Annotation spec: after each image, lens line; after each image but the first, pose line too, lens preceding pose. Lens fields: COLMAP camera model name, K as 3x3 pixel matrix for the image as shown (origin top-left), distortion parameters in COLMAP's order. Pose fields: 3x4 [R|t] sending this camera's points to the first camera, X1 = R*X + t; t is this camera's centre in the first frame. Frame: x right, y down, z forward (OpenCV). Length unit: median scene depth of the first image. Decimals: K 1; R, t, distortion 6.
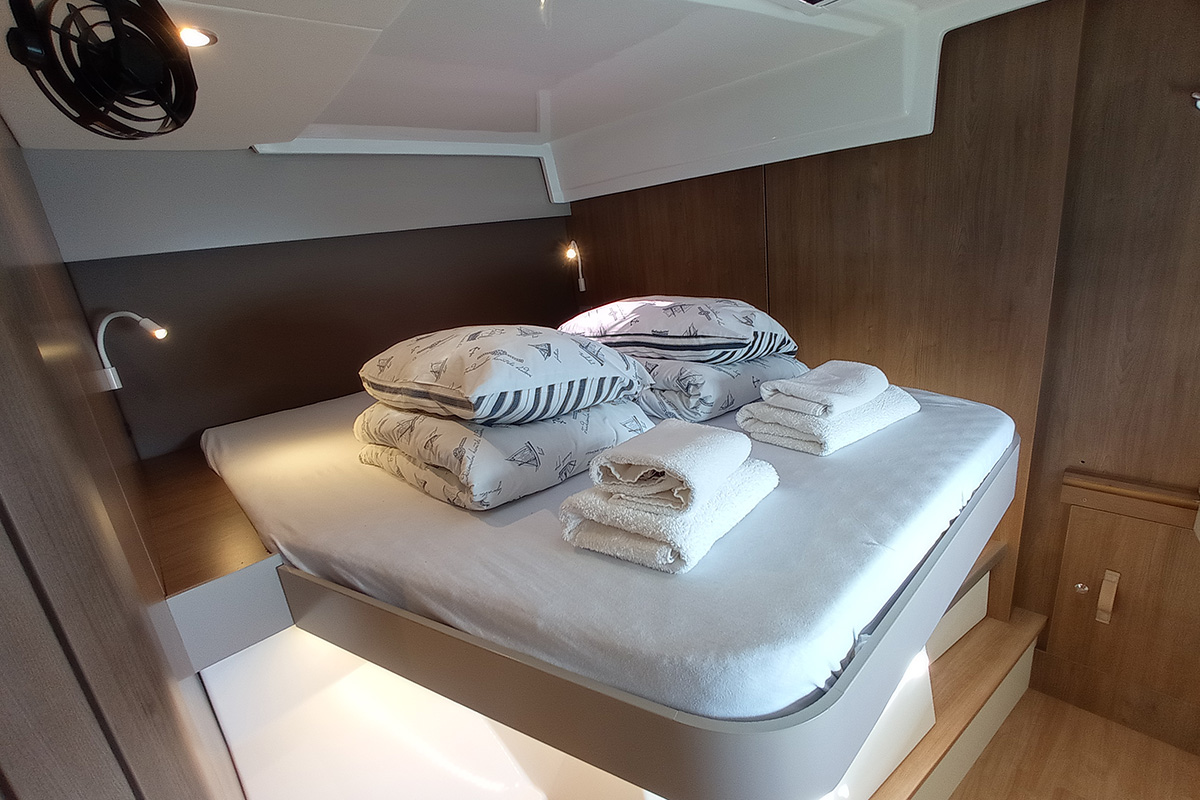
lens RADIAL K [[544.8, 0, 592.6], [0, 544.8, 393.1], [0, 0, 1]] dist [-0.046435, 0.017515]
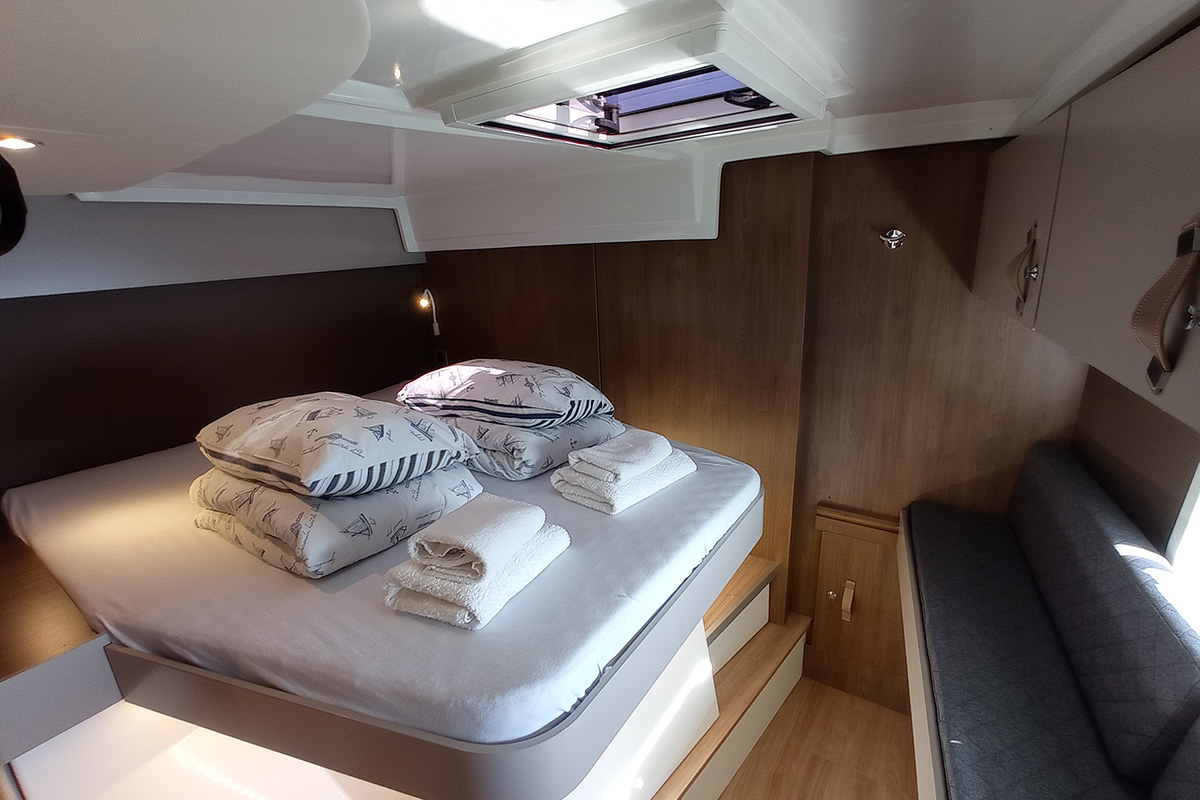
lens RADIAL K [[544.8, 0, 592.6], [0, 544.8, 393.1], [0, 0, 1]] dist [-0.046435, 0.017515]
pose [[0.973330, 0.005836, 0.229337, 0.086070], [-0.000555, 0.999733, -0.023083, -0.126978], [-0.229411, 0.022340, 0.973073, -0.203586]]
